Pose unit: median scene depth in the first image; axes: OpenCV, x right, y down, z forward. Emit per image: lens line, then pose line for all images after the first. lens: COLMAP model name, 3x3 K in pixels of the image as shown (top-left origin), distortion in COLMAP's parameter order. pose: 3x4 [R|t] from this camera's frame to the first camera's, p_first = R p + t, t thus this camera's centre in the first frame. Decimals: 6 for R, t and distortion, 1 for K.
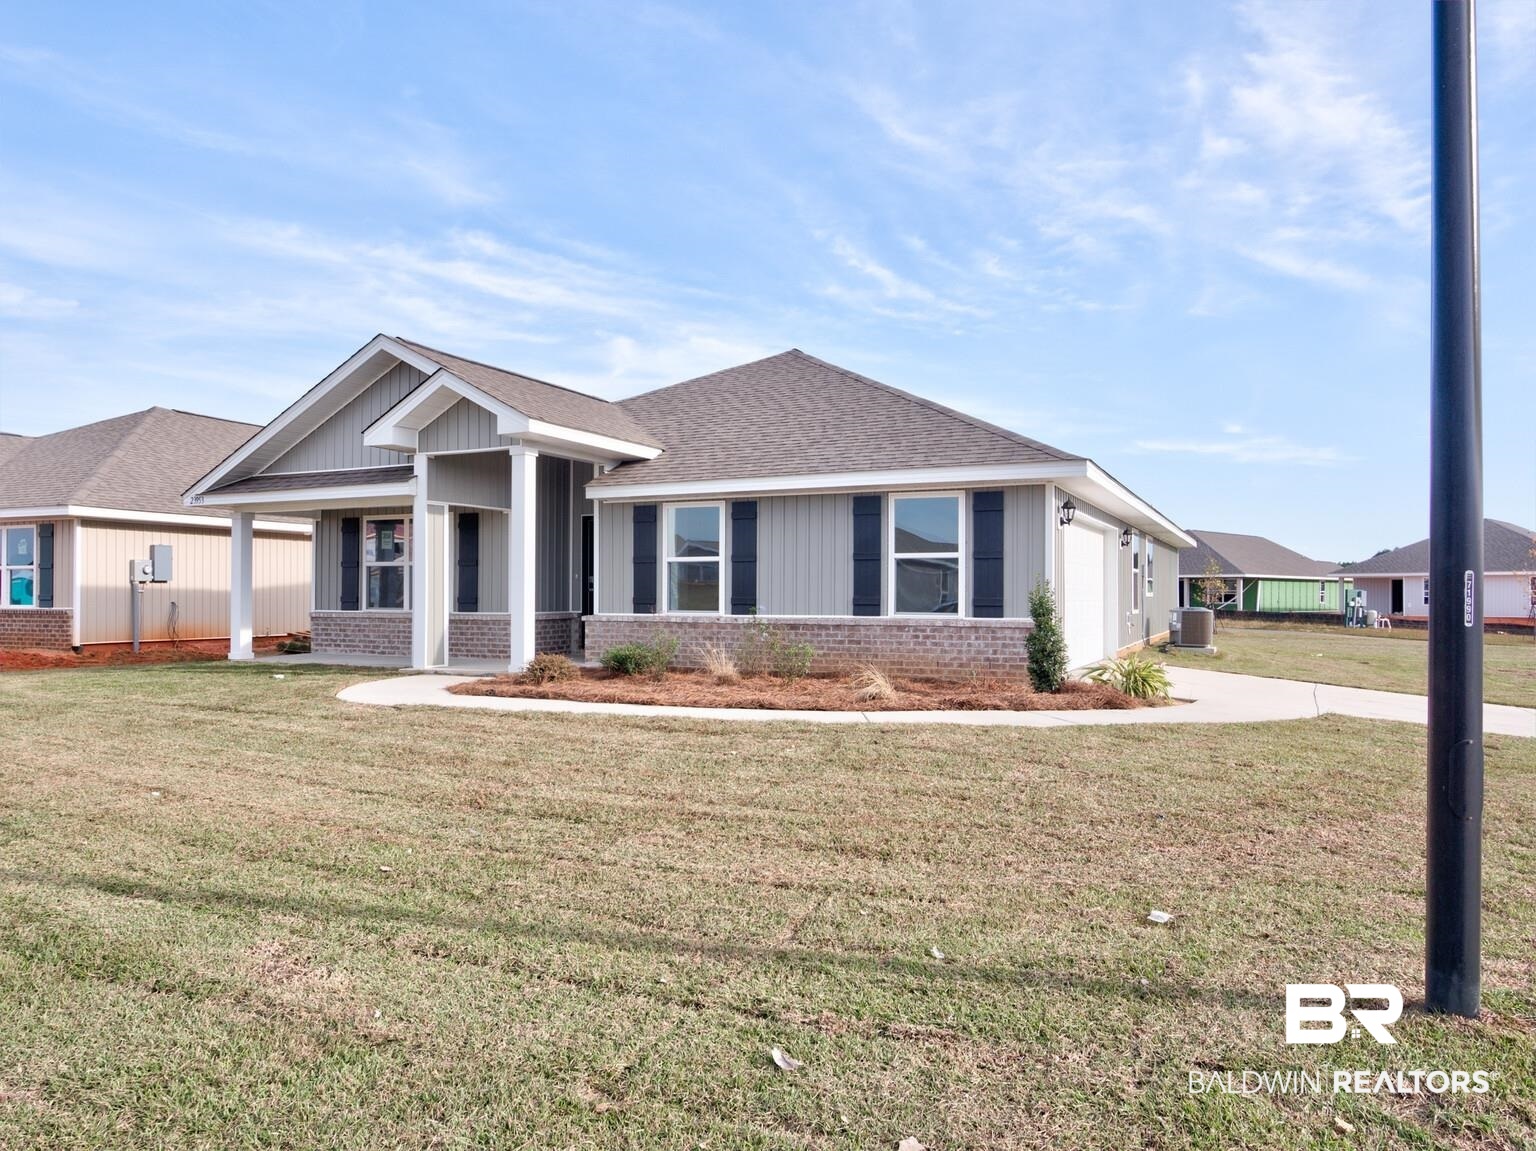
lens RADIAL K [[1004.4, 0, 769.3], [0, 1004.4, 578.4], [0, 0, 1]] dist [-0.010026, -0.006720]
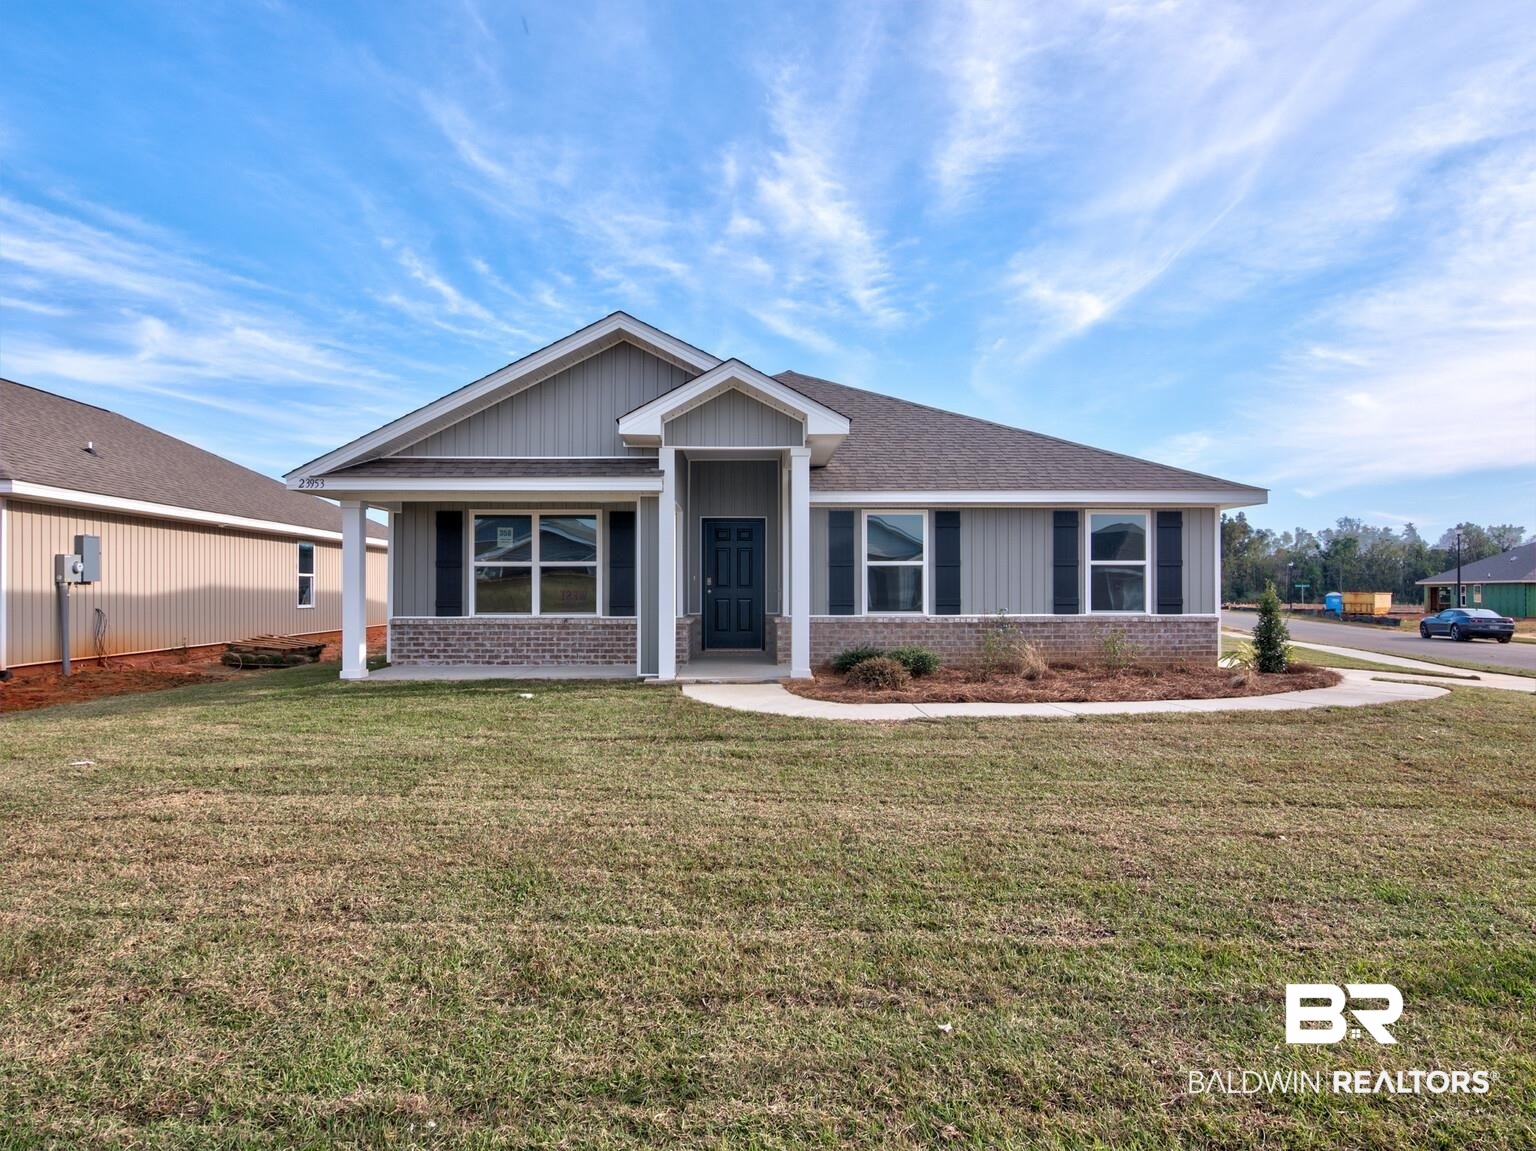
lens RADIAL K [[902.9, 0, 768.5], [0, 902.9, 593.9], [0, 0, 1]] dist [0.001317, -0.013435]
pose [[0.896146, -0.003269, 0.443747, -0.560378], [-0.003028, 0.999905, 0.013481, 0.000781], [-0.443749, -0.013425, 0.896050, 0.180598]]
